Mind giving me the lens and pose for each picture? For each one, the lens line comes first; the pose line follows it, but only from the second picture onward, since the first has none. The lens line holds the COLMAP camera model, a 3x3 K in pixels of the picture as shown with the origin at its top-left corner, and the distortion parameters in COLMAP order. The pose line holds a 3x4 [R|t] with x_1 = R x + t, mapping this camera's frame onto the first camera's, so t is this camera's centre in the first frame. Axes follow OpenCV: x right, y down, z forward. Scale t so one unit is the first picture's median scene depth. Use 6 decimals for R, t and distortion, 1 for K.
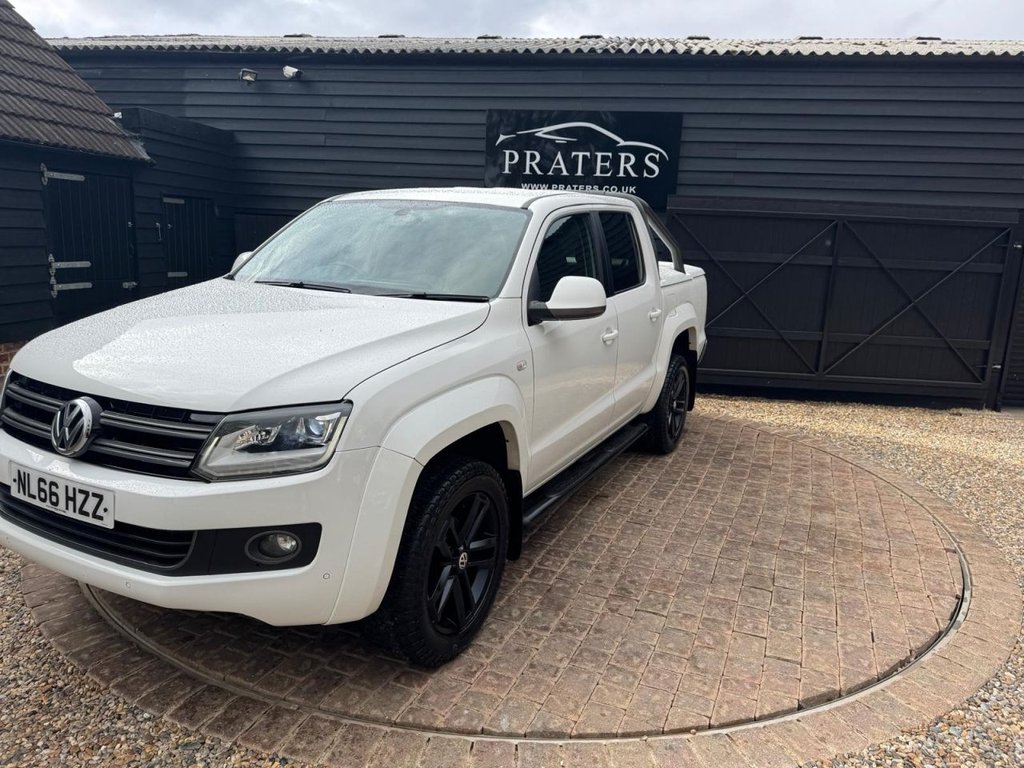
lens RADIAL K [[1067.2, 0, 502.2], [0, 1067.2, 386.3], [0, 0, 1]] dist [0.012375, -0.038500]
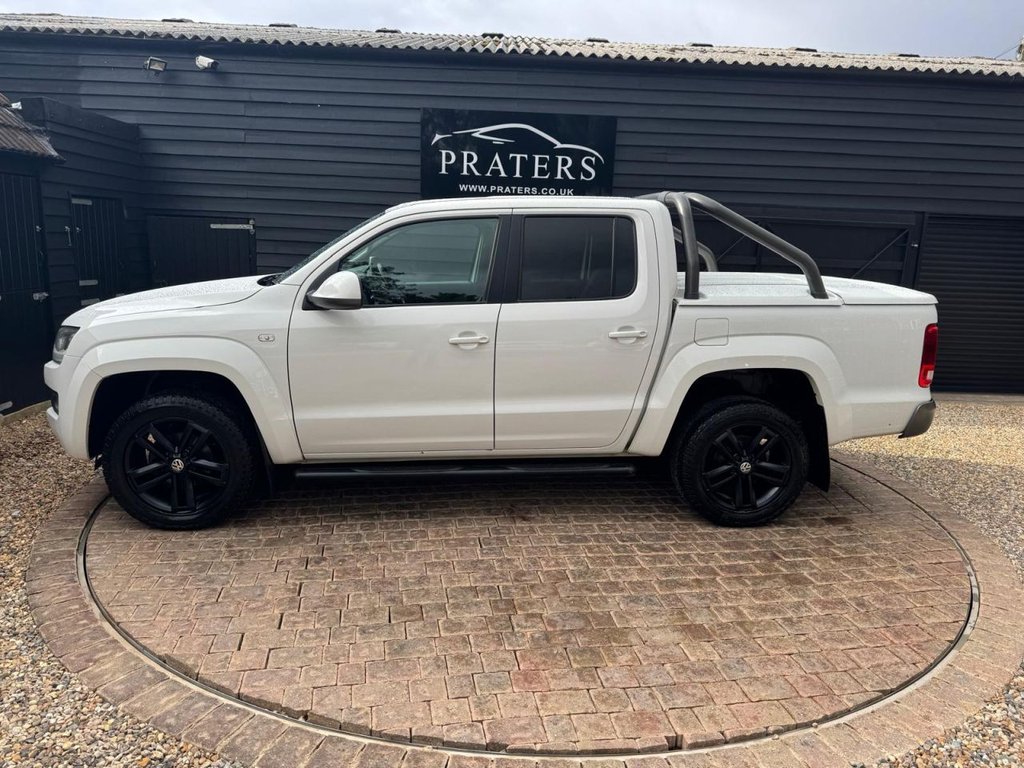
lens RADIAL K [[1067.2, 0, 502.2], [0, 1067.2, 386.3], [0, 0, 1]] dist [0.012375, -0.038500]
pose [[0.967896, -0.040905, 0.248000, -0.199666], [0.037333, 0.999121, 0.019090, -0.021917], [-0.248563, -0.009218, 0.968572, 0.034855]]
